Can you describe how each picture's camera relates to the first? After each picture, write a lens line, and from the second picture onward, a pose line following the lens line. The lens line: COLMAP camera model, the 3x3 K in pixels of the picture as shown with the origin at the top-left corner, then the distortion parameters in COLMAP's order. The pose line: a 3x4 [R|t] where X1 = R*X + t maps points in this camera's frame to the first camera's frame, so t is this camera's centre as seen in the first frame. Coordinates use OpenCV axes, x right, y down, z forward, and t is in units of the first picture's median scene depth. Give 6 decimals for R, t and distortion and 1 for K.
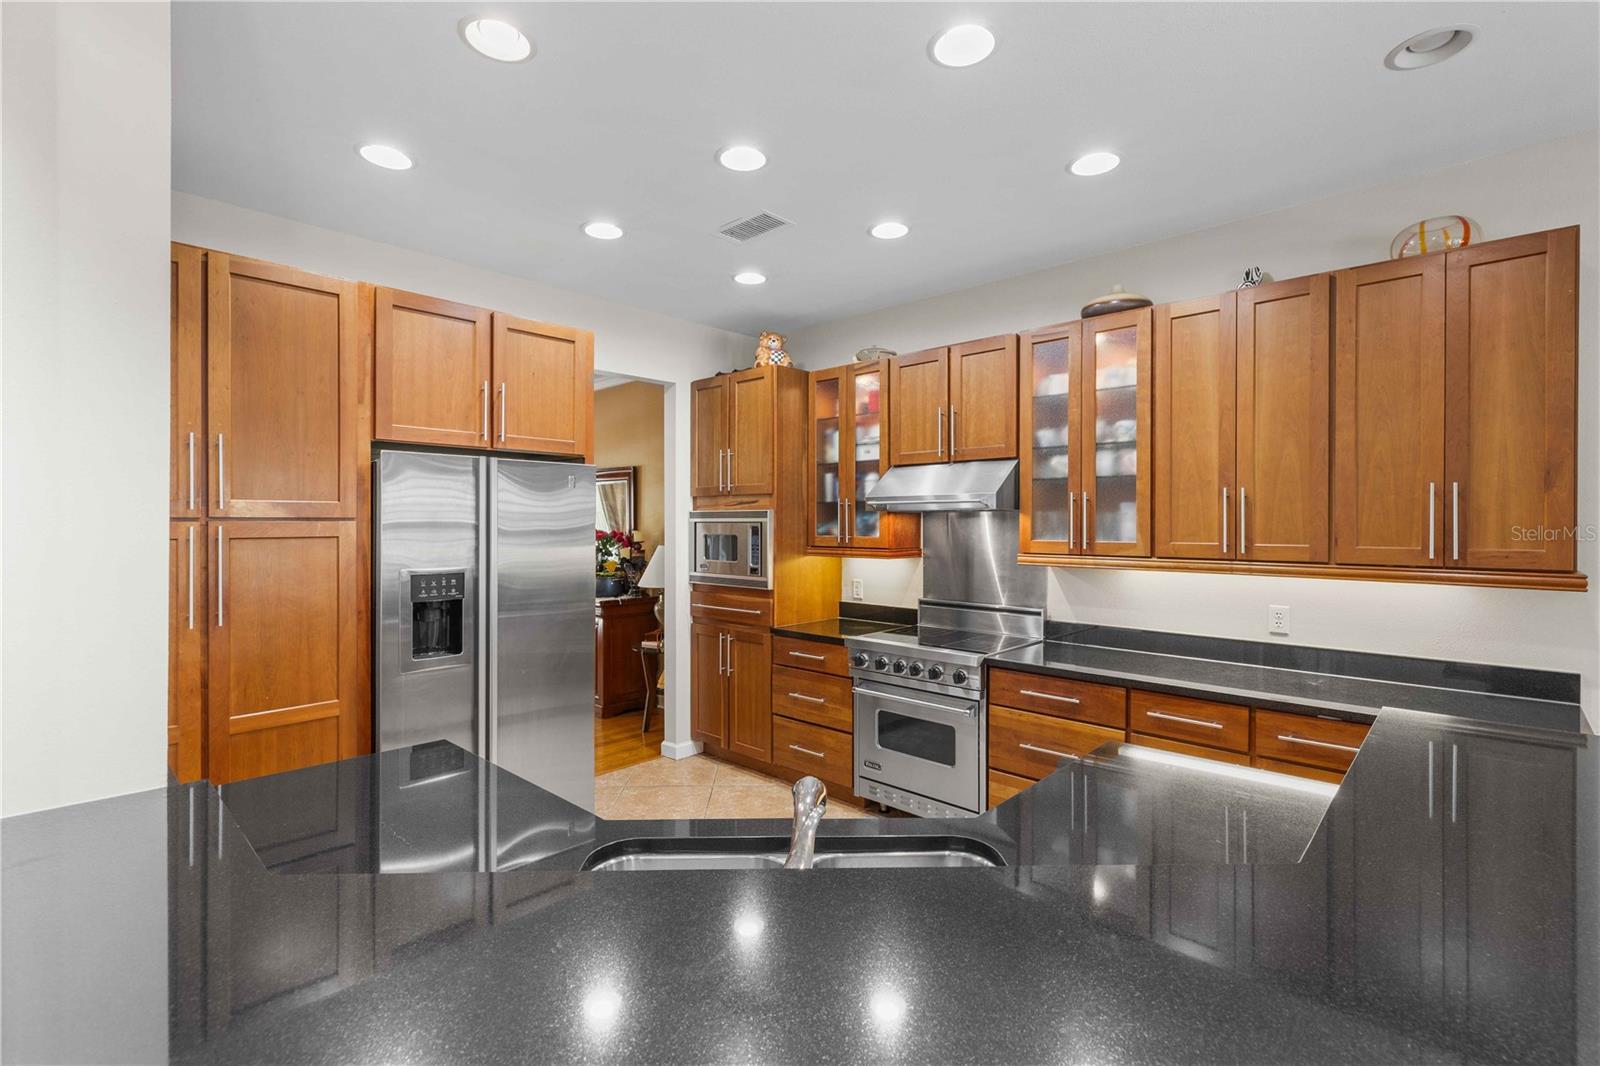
lens RADIAL K [[724.3, 0, 804.5], [0, 724.3, 531.7], [0, 0, 1]] dist [0.001391, -0.001247]
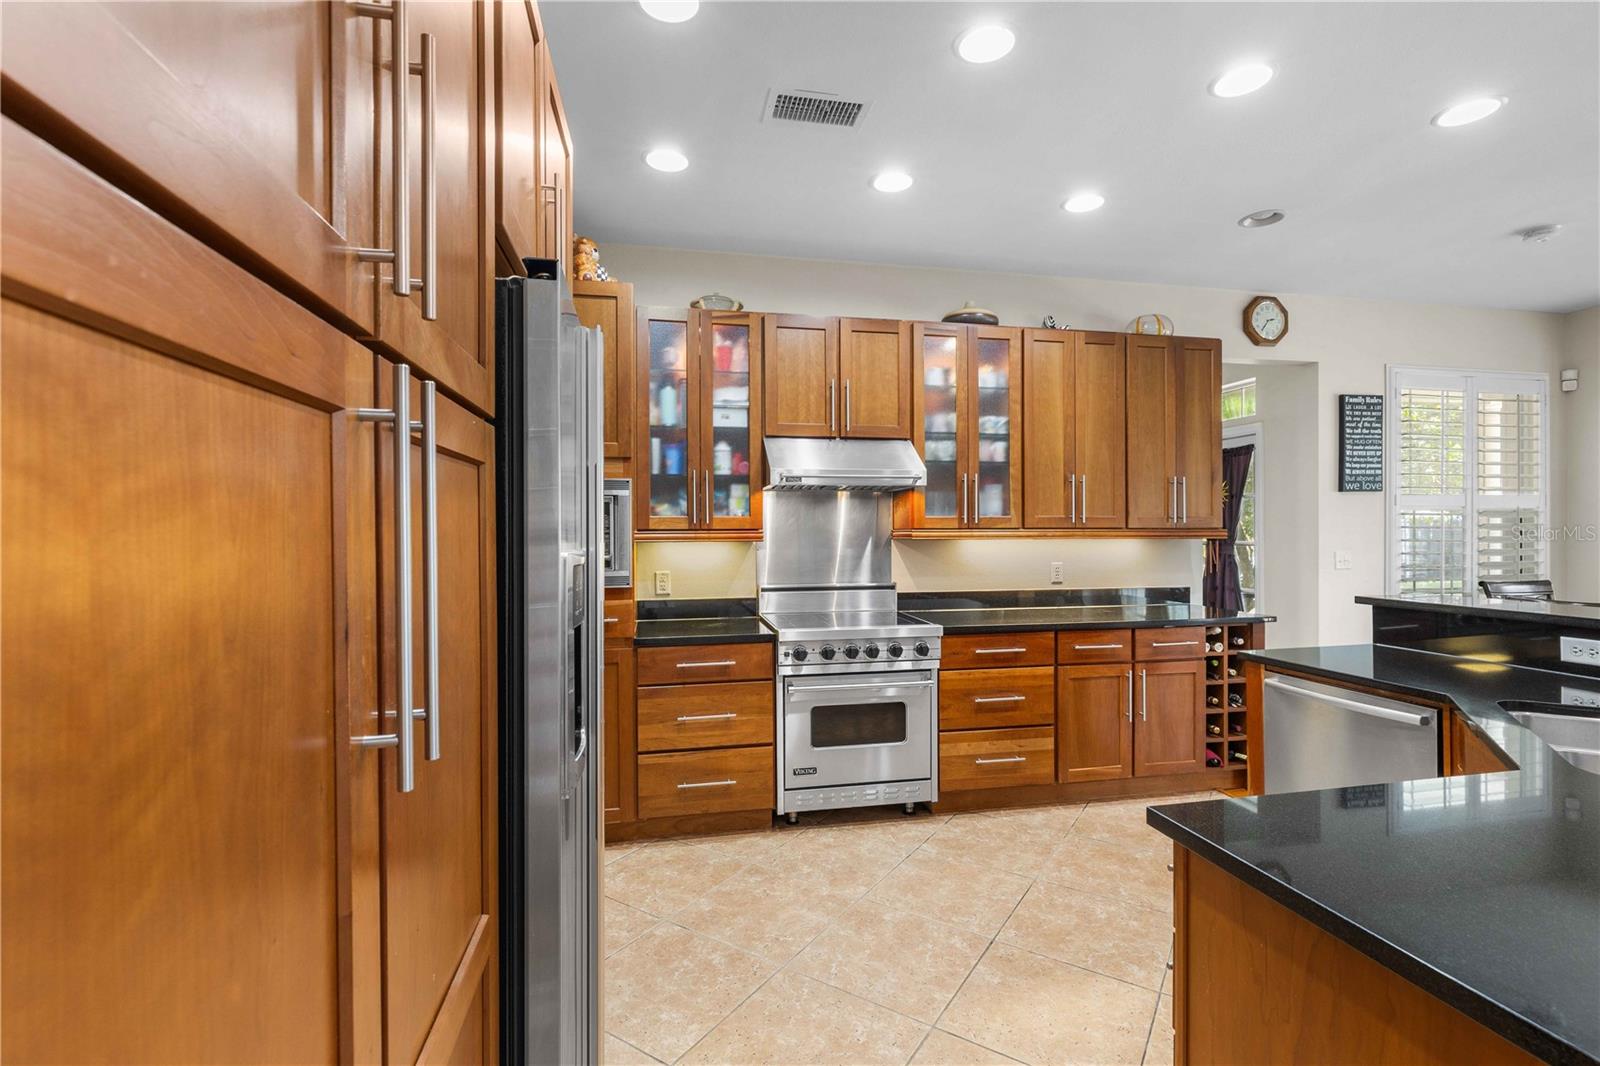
lens RADIAL K [[724.3, 0, 800.2], [0, 724.3, 542.0], [0, 0, 1]] dist [0.001391, -0.001247]
pose [[0.574493, -0.017682, 0.818318, -0.620390], [0.016541, 0.999813, 0.009992, 0.032494], [-0.818342, 0.007795, 0.574678, 0.484604]]
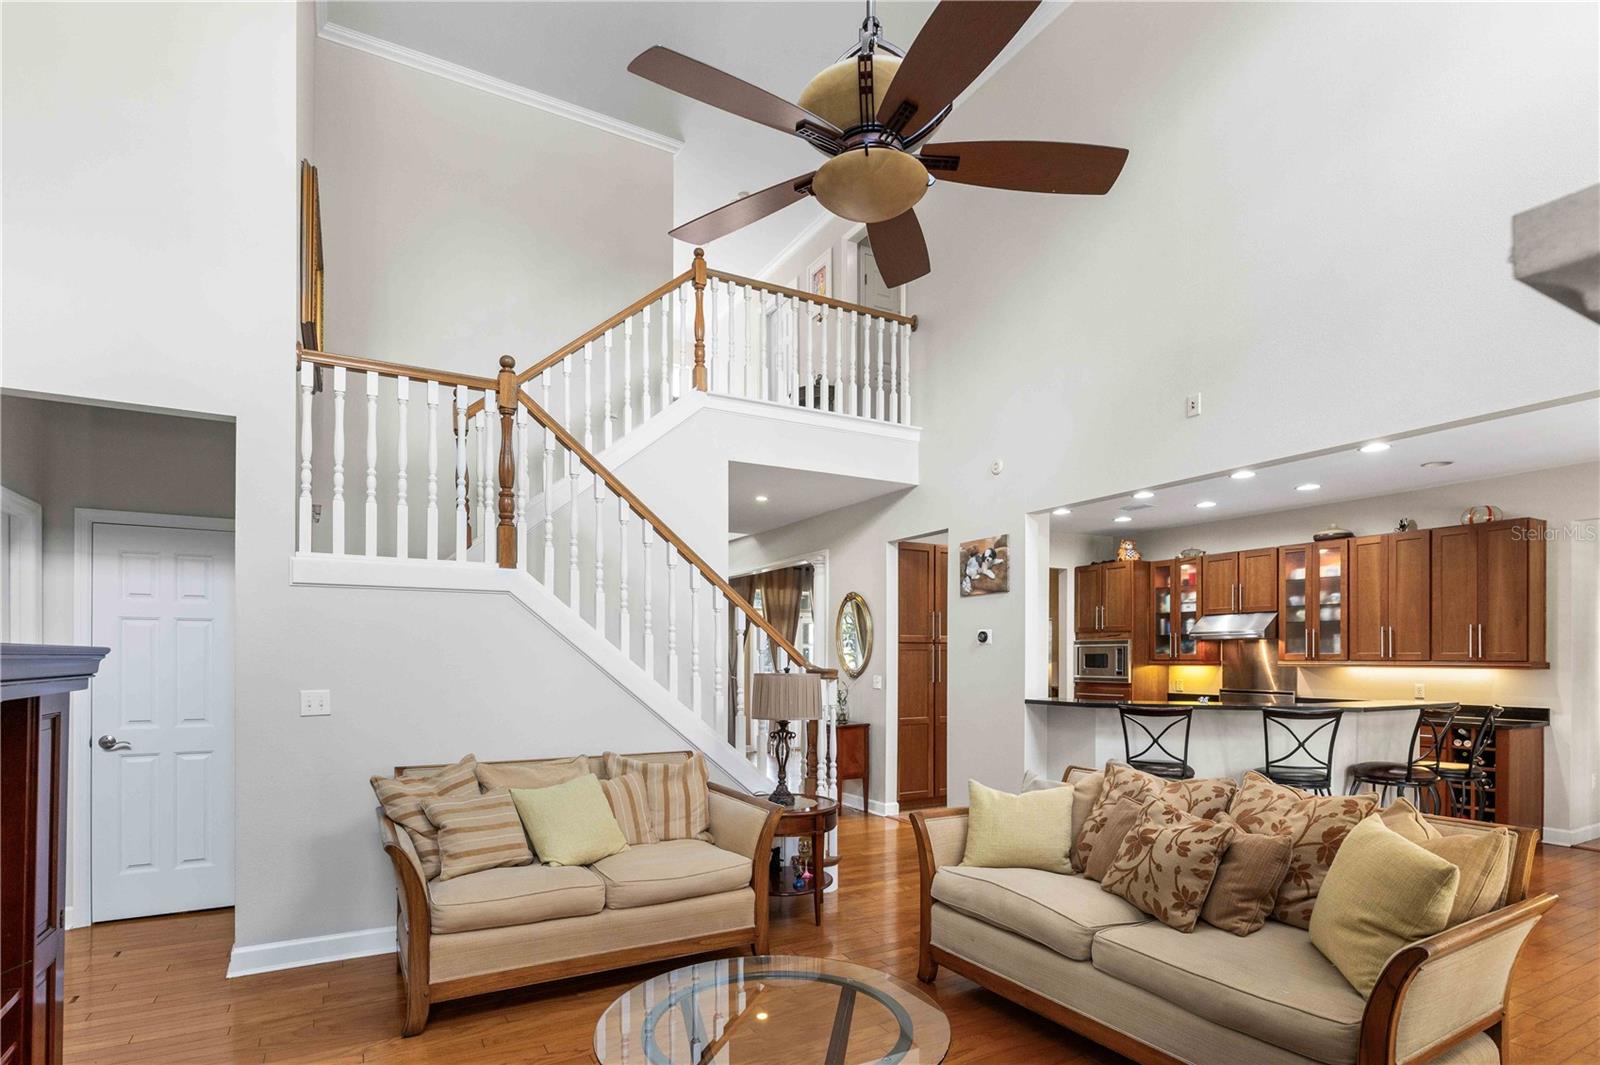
lens RADIAL K [[794.4, 0, 794.5], [0, 794.4, 662.0], [0, 0, 1]] dist [-0.011347, -0.000768]
pose [[0.950037, 0.002295, -0.312129, -0.255540], [-0.005169, 0.999952, -0.008380, 0.054305], [0.312094, 0.009575, 0.950003, -1.319535]]
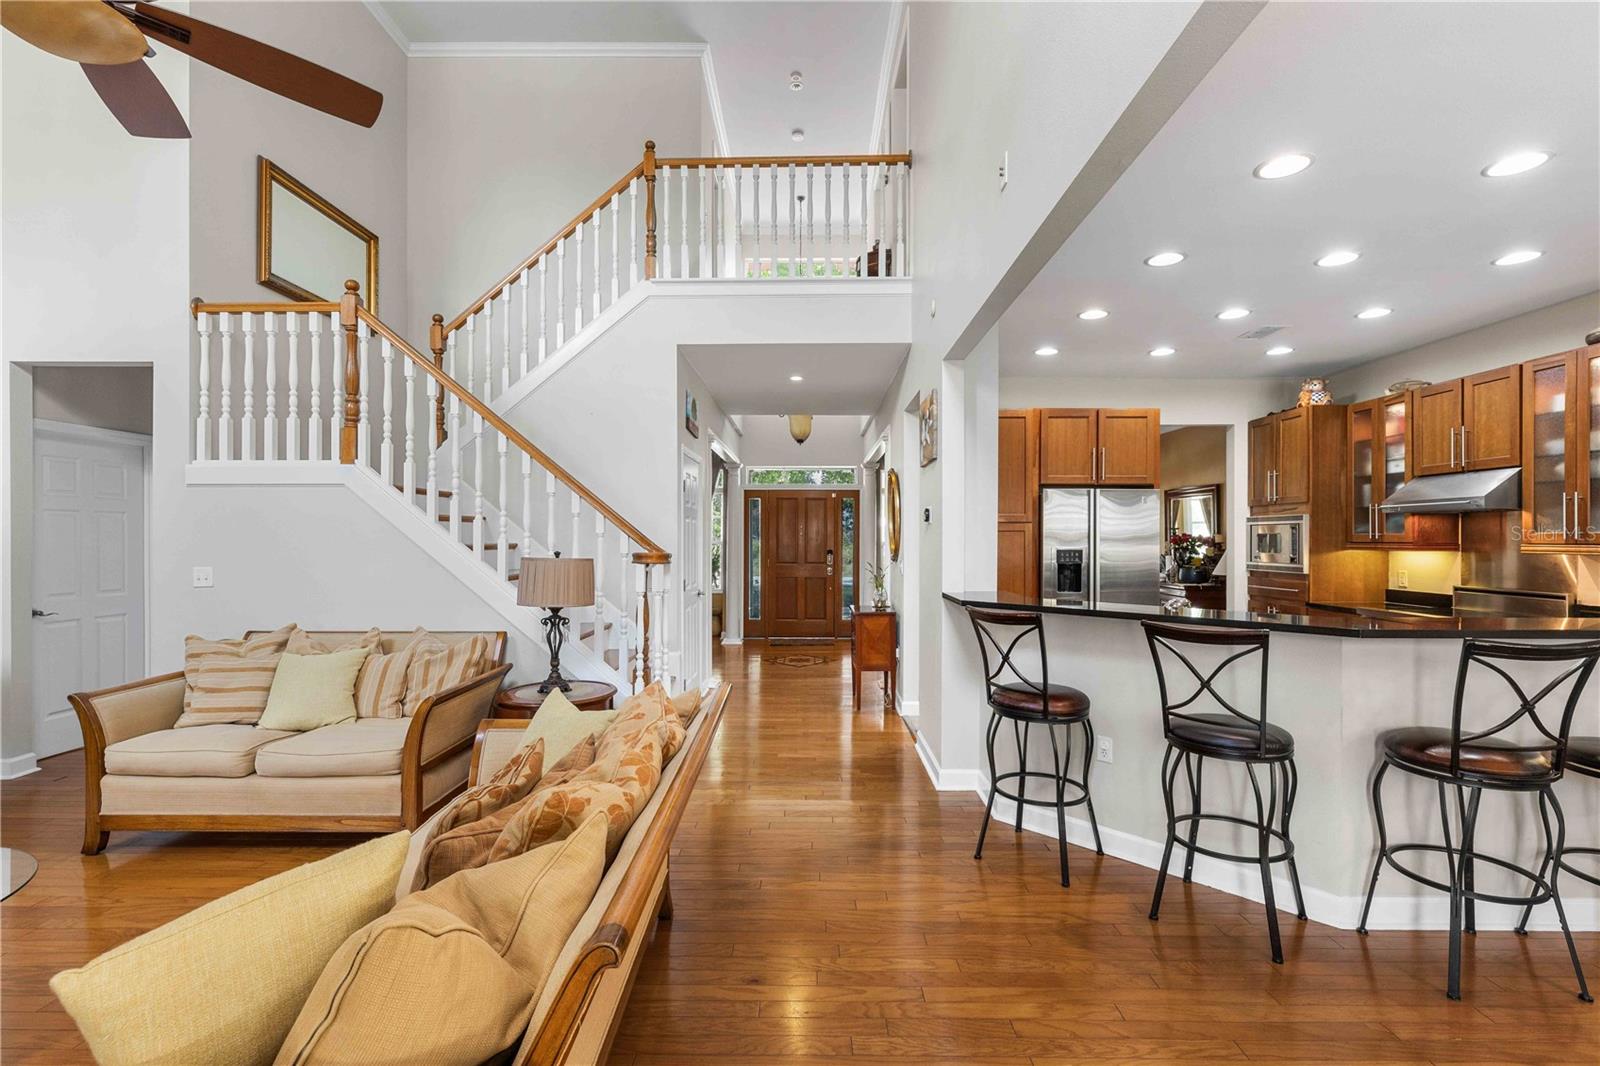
lens RADIAL K [[724.3, 0, 799.8], [0, 724.3, 534.1], [0, 0, 1]] dist [0.001391, -0.001247]
pose [[0.674308, -0.004949, -0.738434, 0.347832], [-0.009546, 0.999836, -0.015418, 0.040492], [0.738389, 0.017445, 0.674150, -0.665191]]
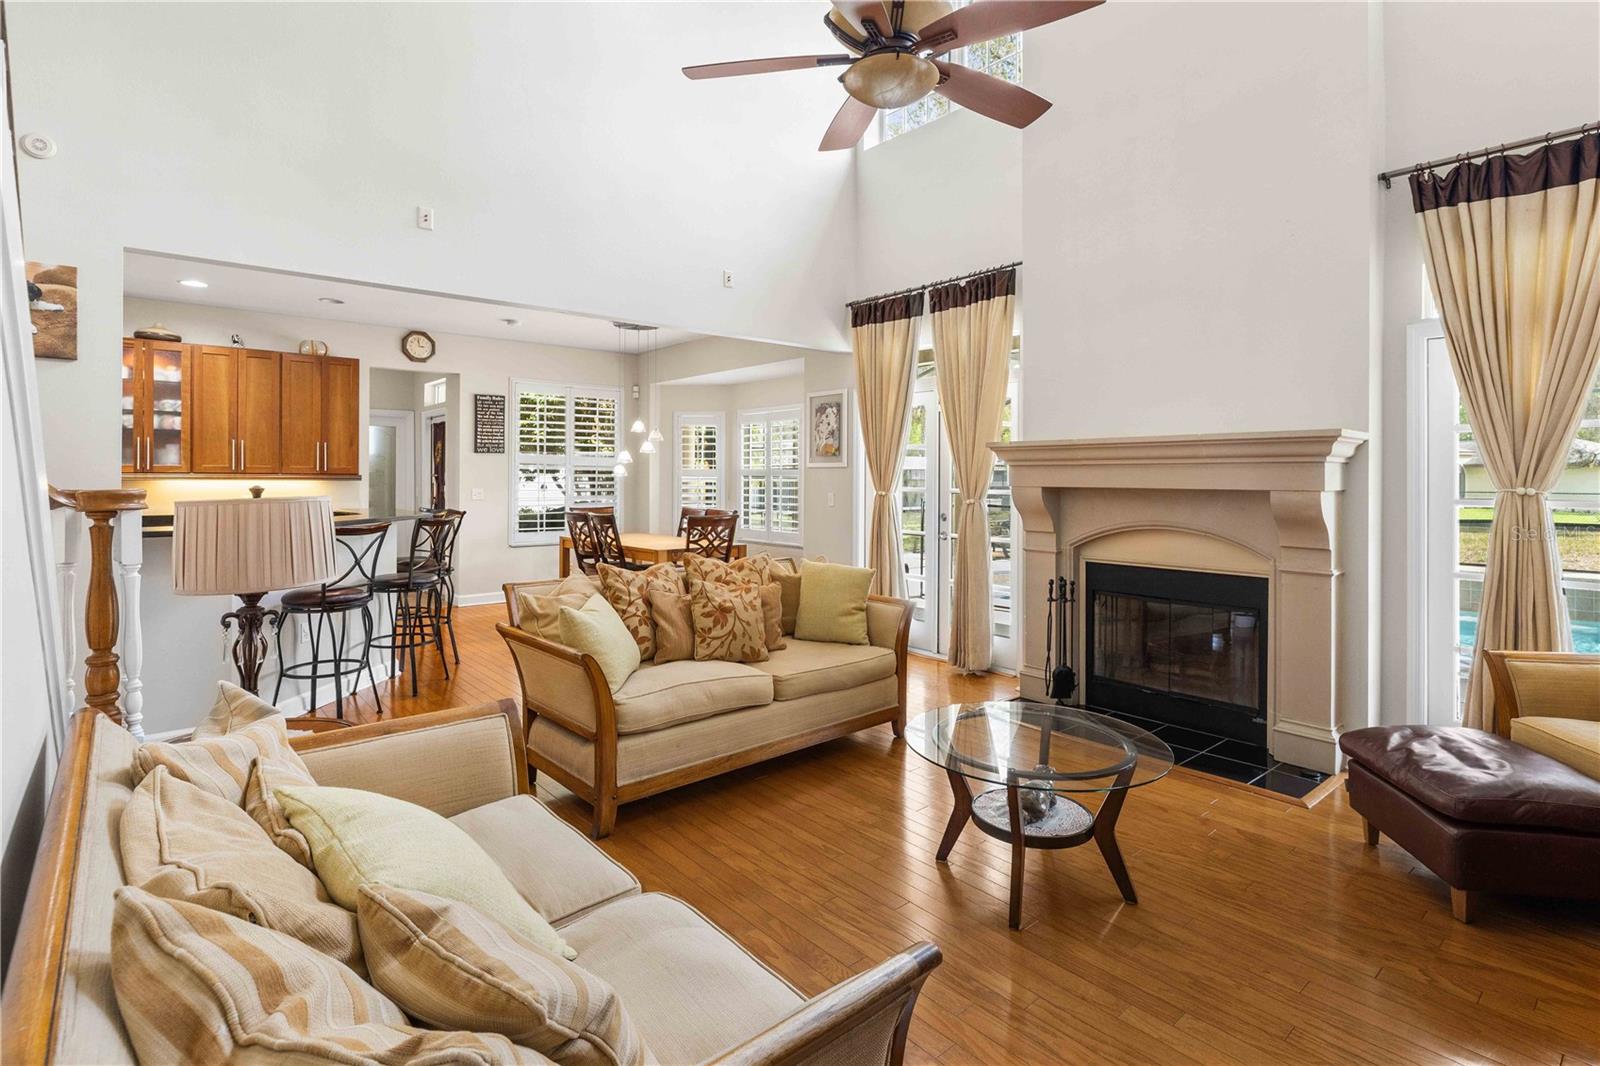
lens RADIAL K [[794.4, 0, 800.1], [0, 794.4, 472.0], [0, 0, 1]] dist [-0.011347, -0.000768]
pose [[0.125391, 0.006651, 0.992085, -1.151552], [0.008348, 0.999935, -0.007759, 0.051008], [-0.992072, 0.009255, 0.125327, -0.720218]]
